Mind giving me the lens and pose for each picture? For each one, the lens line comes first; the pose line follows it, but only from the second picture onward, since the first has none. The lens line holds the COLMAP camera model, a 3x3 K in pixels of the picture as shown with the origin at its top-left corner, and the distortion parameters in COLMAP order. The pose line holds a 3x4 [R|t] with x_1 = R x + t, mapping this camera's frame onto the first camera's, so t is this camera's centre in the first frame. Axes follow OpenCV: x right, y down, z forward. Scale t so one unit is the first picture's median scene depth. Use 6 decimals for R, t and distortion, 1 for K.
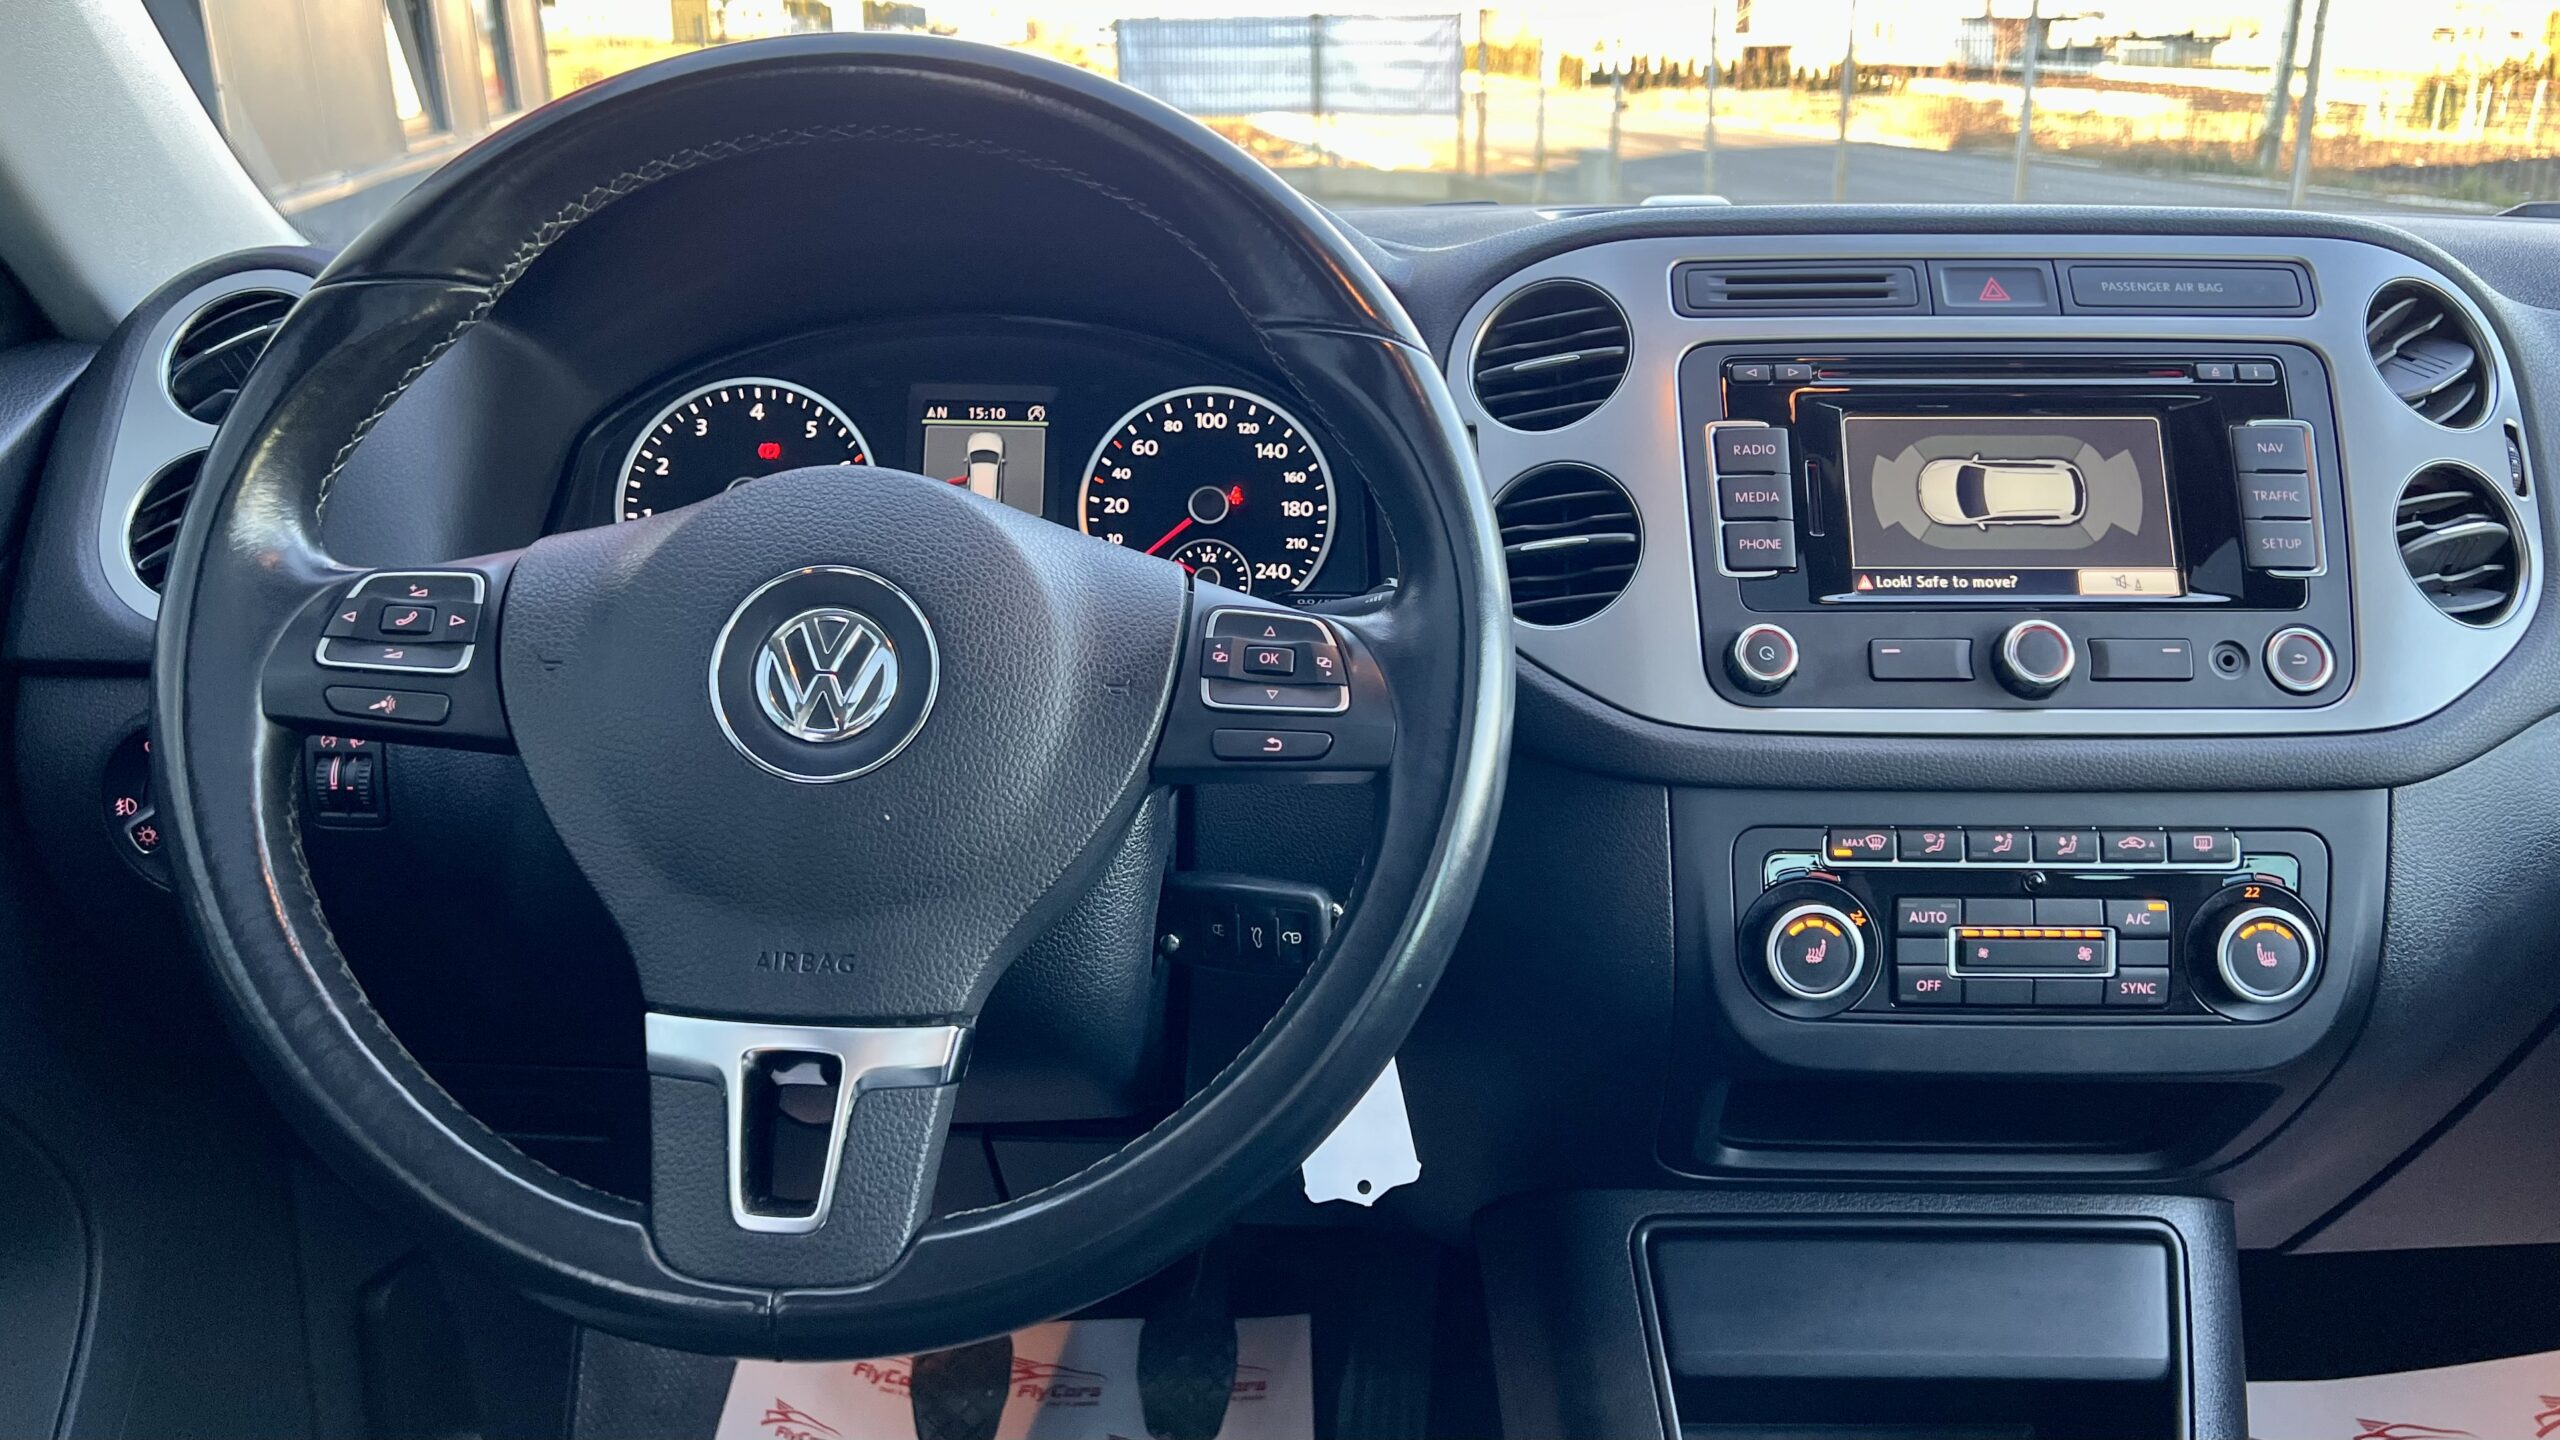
lens RADIAL K [[1947.0, 0, 1281.7], [0, 1947.0, 720.0], [0, 0, 1]] dist [0.051404, -0.008033]
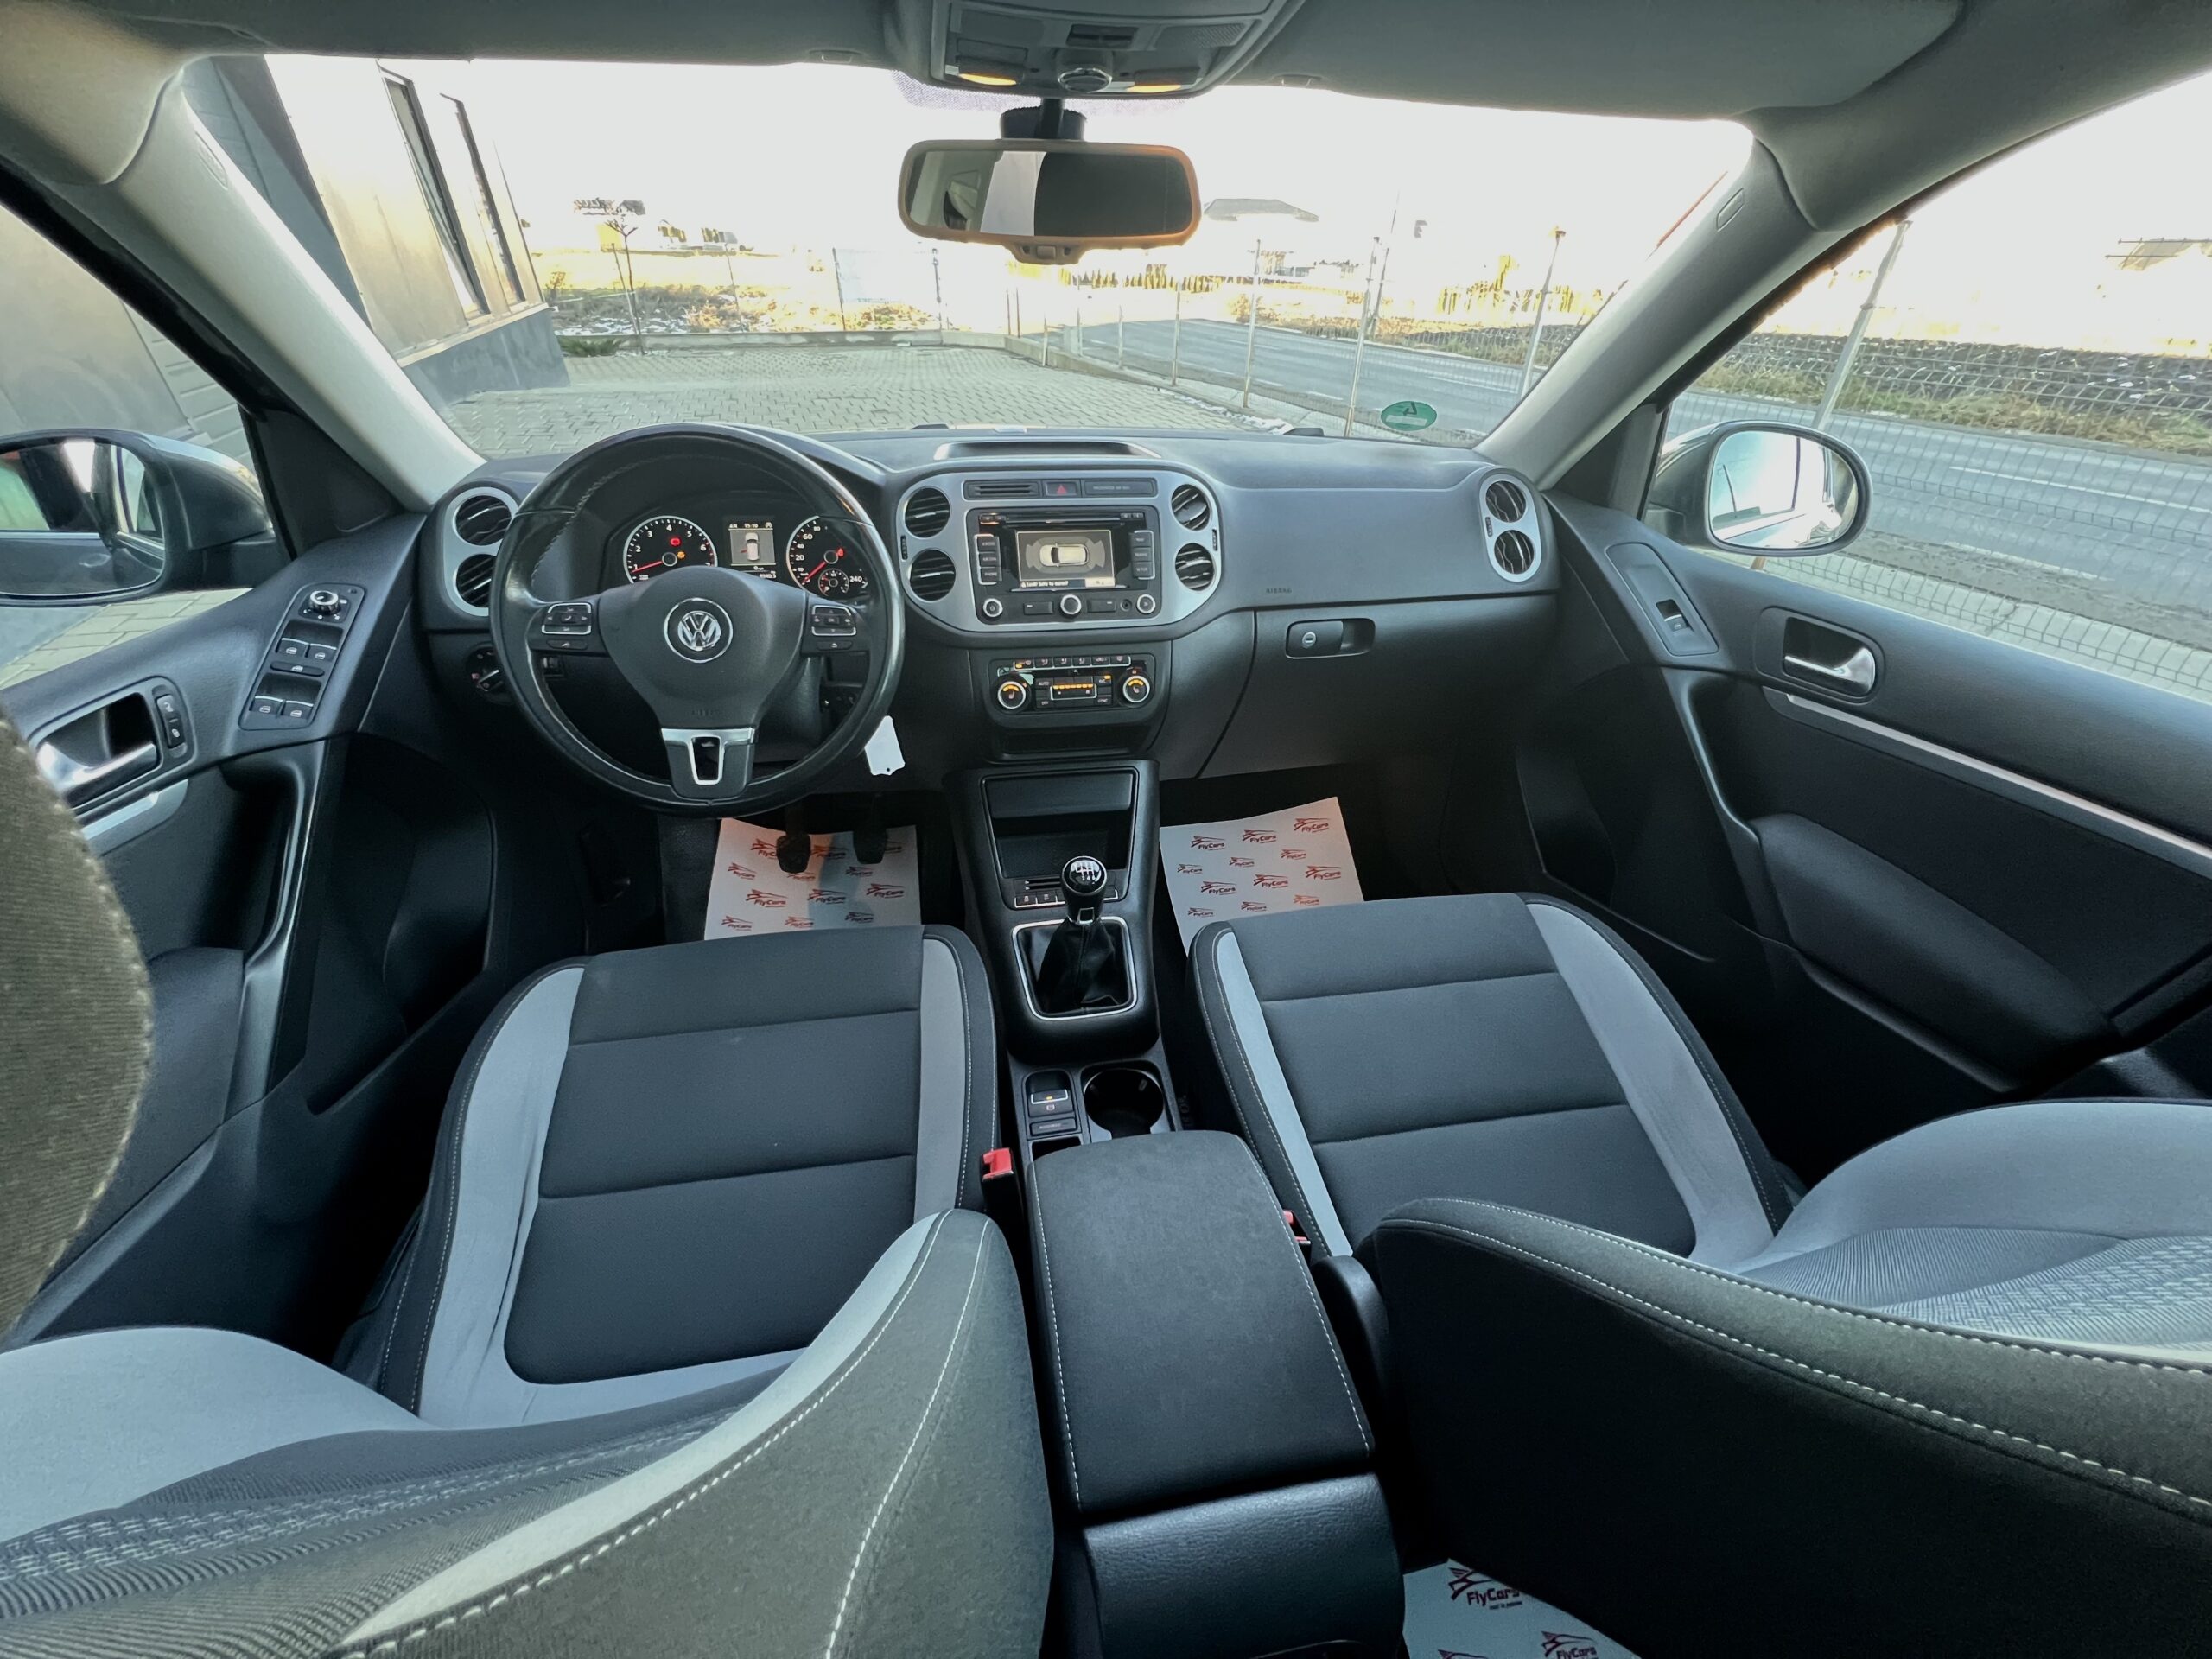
lens RADIAL K [[880.6, 0, 1114.3], [0, 880.6, 836.5], [0, 0, 1]] dist [-0.003184, 0.000131]
pose [[0.986054, -0.075762, 0.148180, 0.191430], [0.033938, 0.963201, 0.266631, -0.050428], [-0.162928, -0.257884, 0.952339, -0.575917]]
